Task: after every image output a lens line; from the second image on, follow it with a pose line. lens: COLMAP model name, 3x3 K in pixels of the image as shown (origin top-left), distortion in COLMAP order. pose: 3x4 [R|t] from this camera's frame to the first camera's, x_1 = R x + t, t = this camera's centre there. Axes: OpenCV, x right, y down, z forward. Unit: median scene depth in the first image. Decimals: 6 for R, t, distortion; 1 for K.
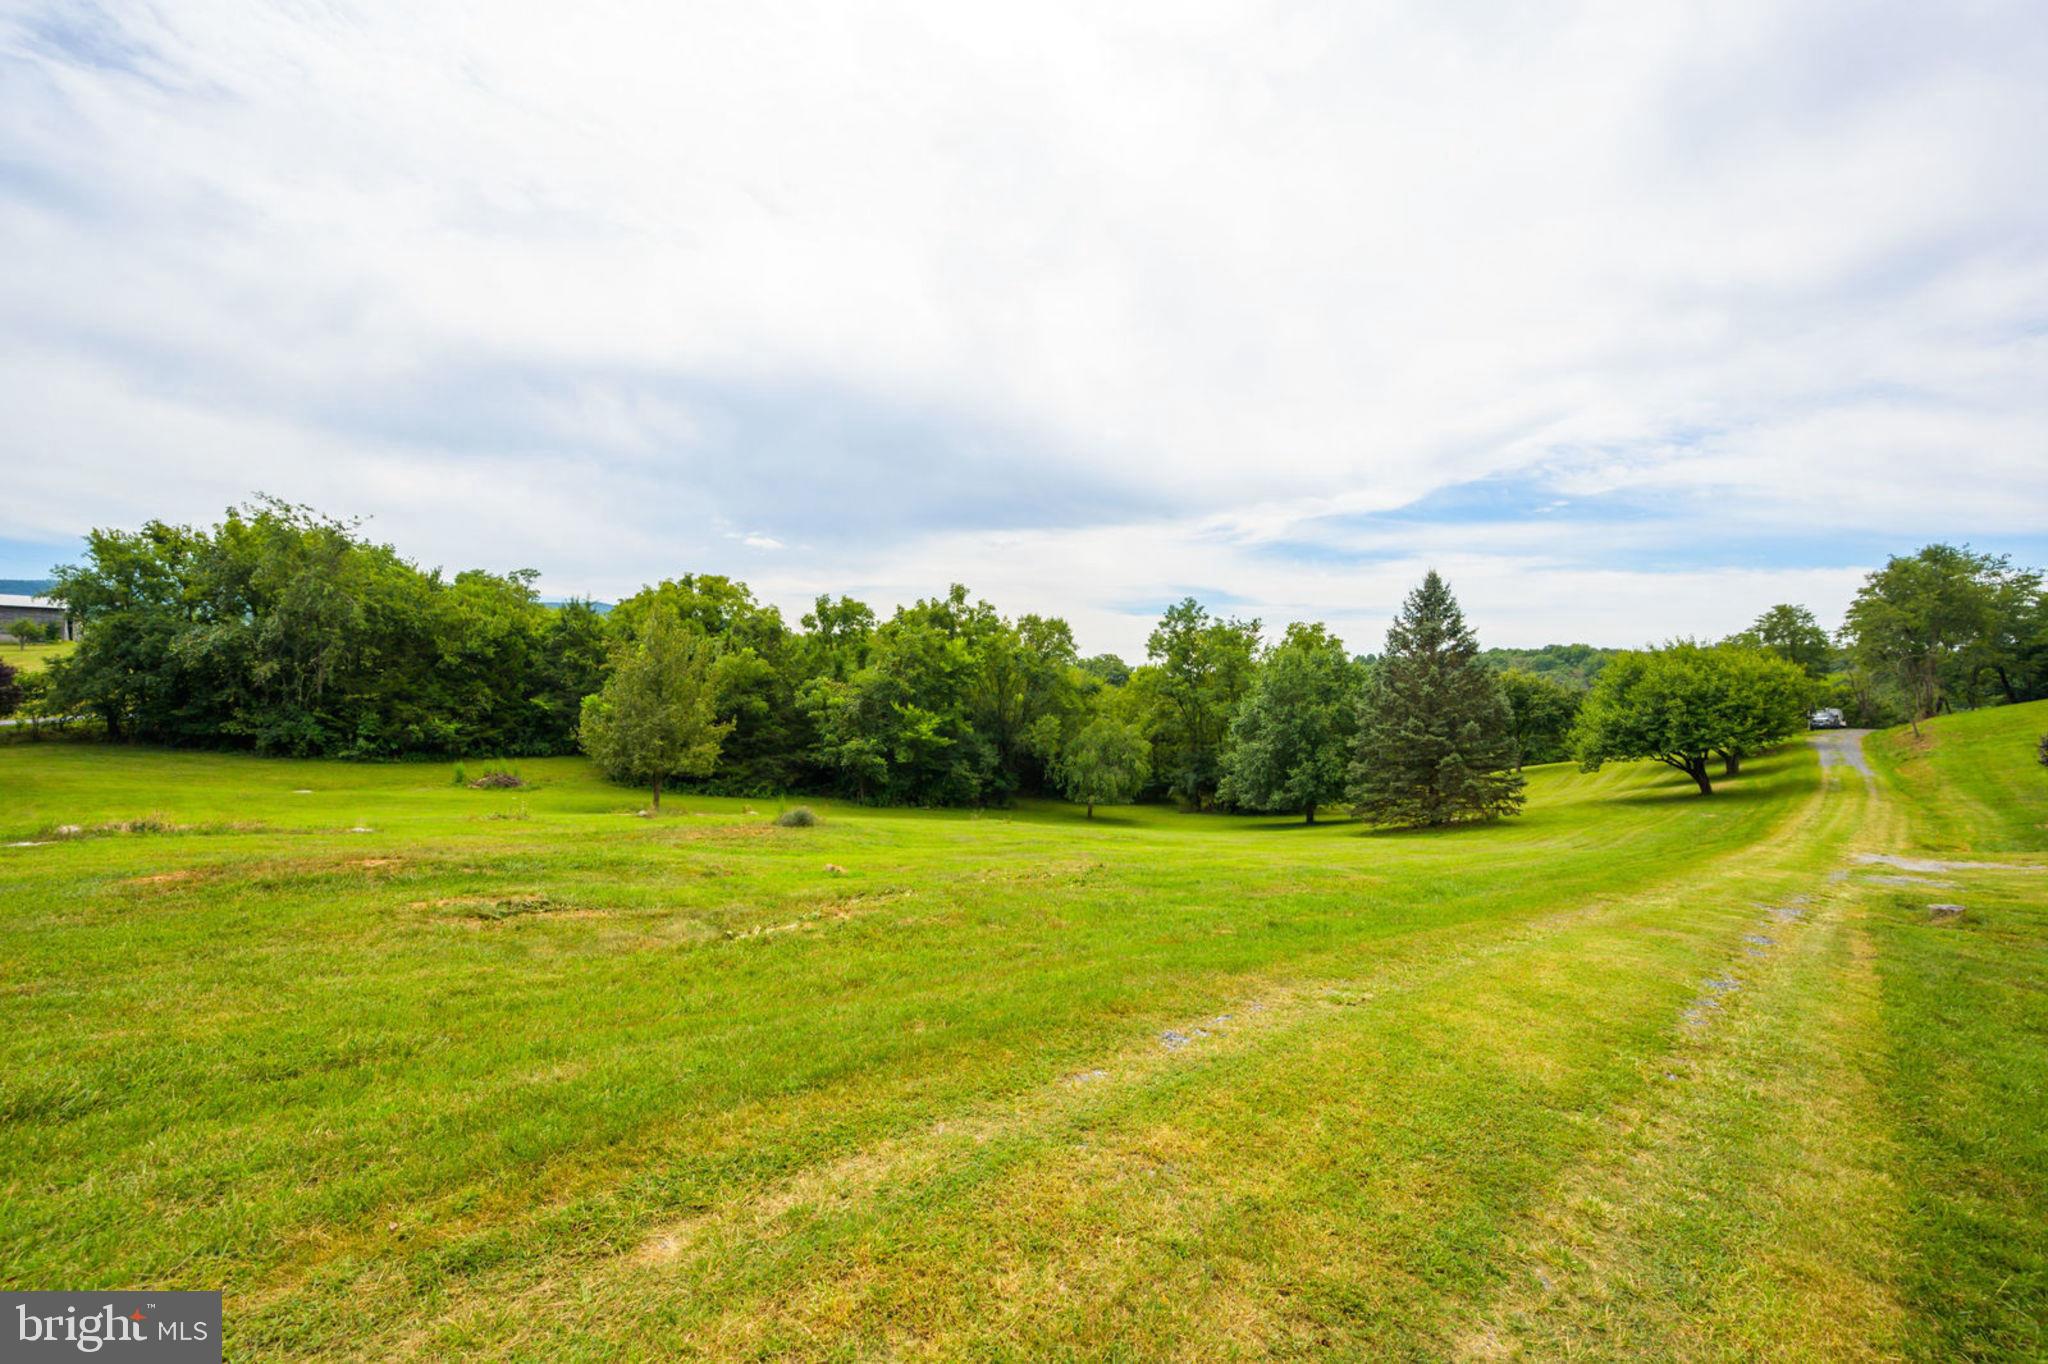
lens RADIAL K [[873.8, 0, 1022.0], [0, 873.8, 688.2], [0, 0, 1]] dist [0.000102, -0.000082]
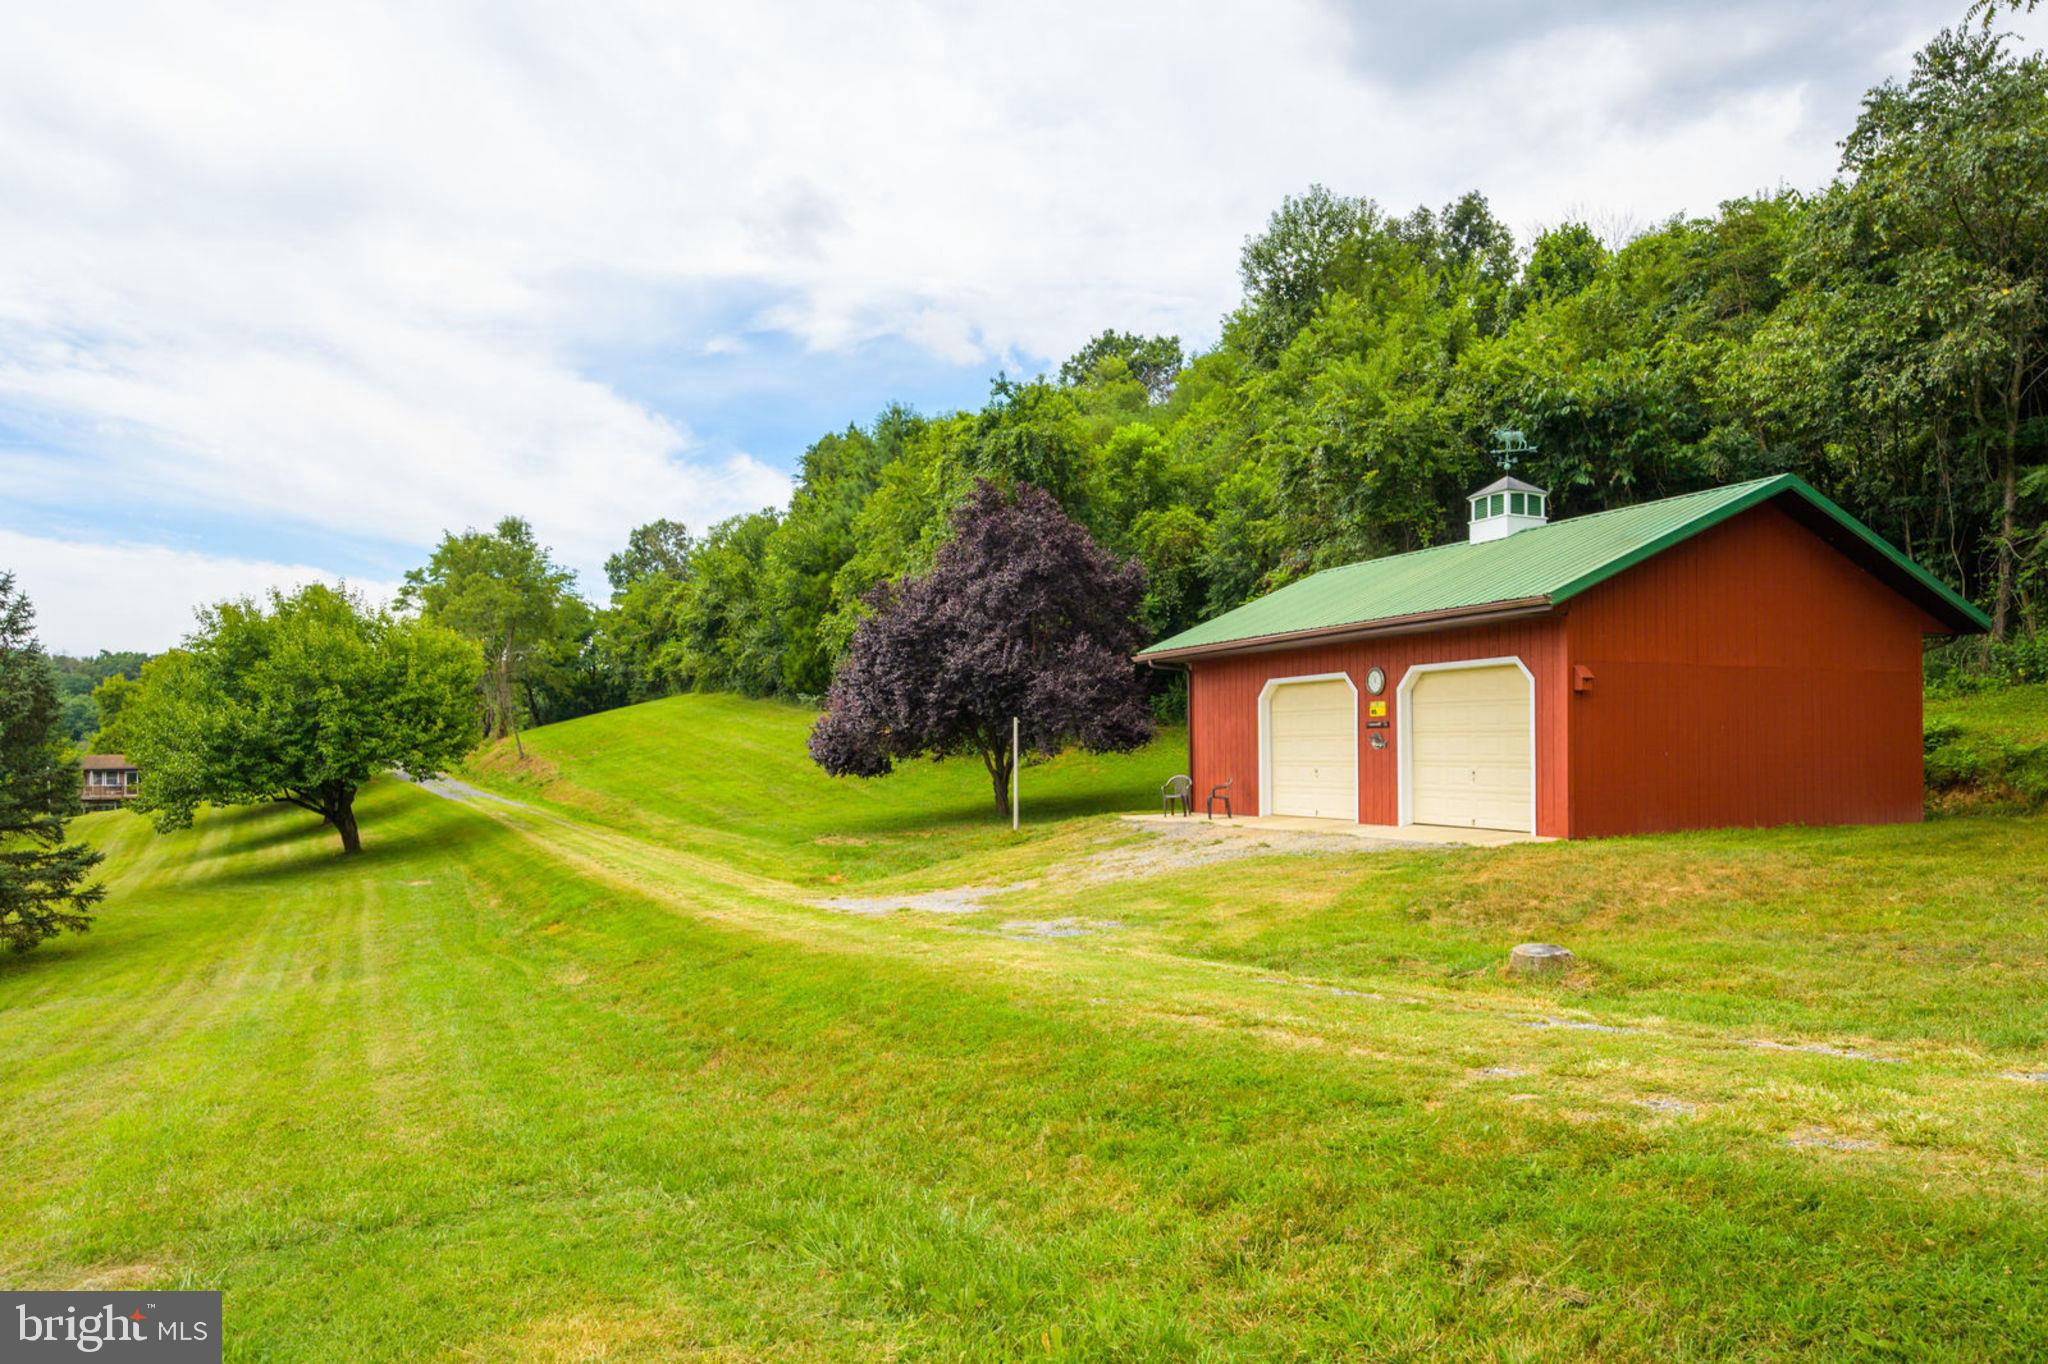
lens RADIAL K [[1286.9, 0, 1023.1], [0, 1286.9, 686.8], [0, 0, 1]] dist [-0.001663, -0.000217]
pose [[0.242751, 0.036098, 0.969417, 0.045554], [0.004834, 0.999250, -0.038419, 0.046287], [-0.970077, 0.014012, 0.242394, 0.359009]]
